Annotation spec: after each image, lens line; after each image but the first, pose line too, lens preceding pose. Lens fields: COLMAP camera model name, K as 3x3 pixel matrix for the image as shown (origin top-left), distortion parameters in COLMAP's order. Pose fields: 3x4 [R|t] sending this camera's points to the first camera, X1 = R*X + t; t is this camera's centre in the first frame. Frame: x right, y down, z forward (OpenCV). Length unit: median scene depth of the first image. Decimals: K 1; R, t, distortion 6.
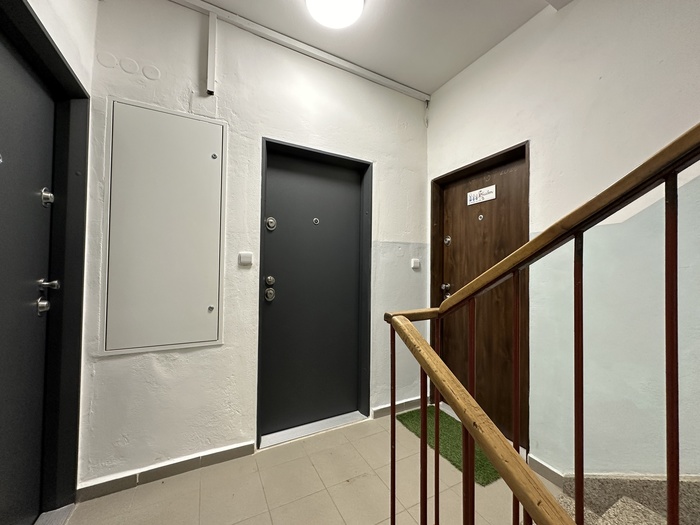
lens RADIAL K [[280.8, 0, 350.8], [0, 280.8, 261.6], [0, 0, 1]] dist [0.000976, -0.000657]
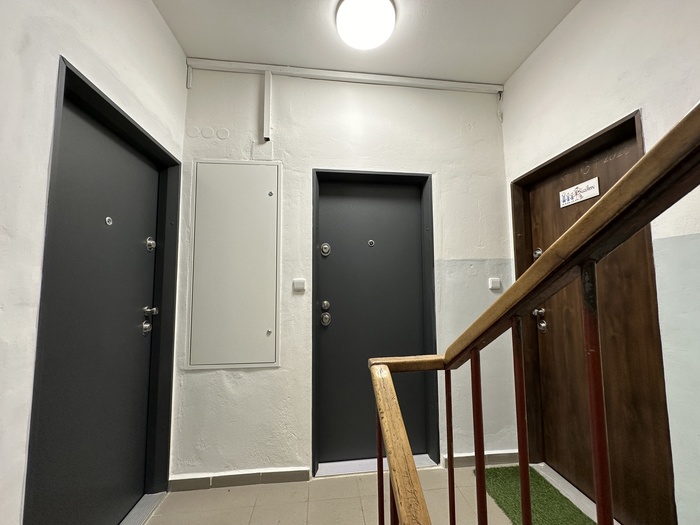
lens RADIAL K [[280.8, 0, 350.1], [0, 280.8, 261.2], [0, 0, 1]] dist [0.000976, -0.000657]
pose [[0.929219, -0.050683, -0.366038, 0.190994], [0.030074, 0.997636, -0.061793, -0.027942], [0.368304, 0.046411, 0.928546, 0.088993]]
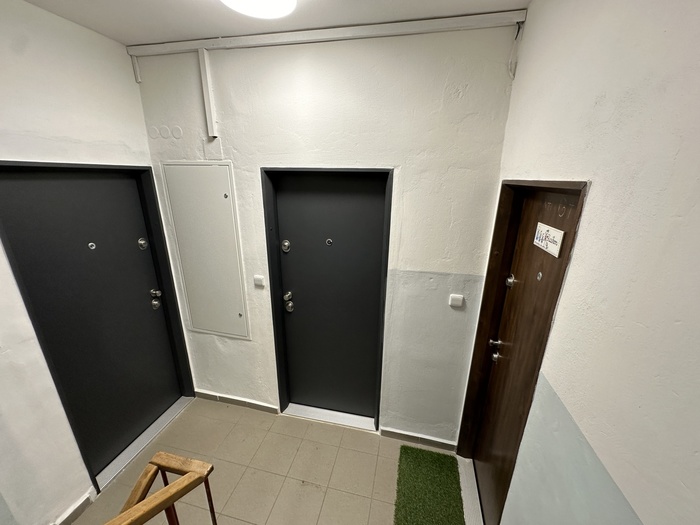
lens RADIAL K [[280.8, 0, 351.5], [0, 280.8, 259.6], [0, 0, 1]] dist [0.000976, -0.000657]
pose [[0.755513, 0.189572, -0.627106, 0.633873], [0.018745, 0.950572, 0.309937, -0.449539], [0.654865, -0.245917, 0.714616, 0.431412]]
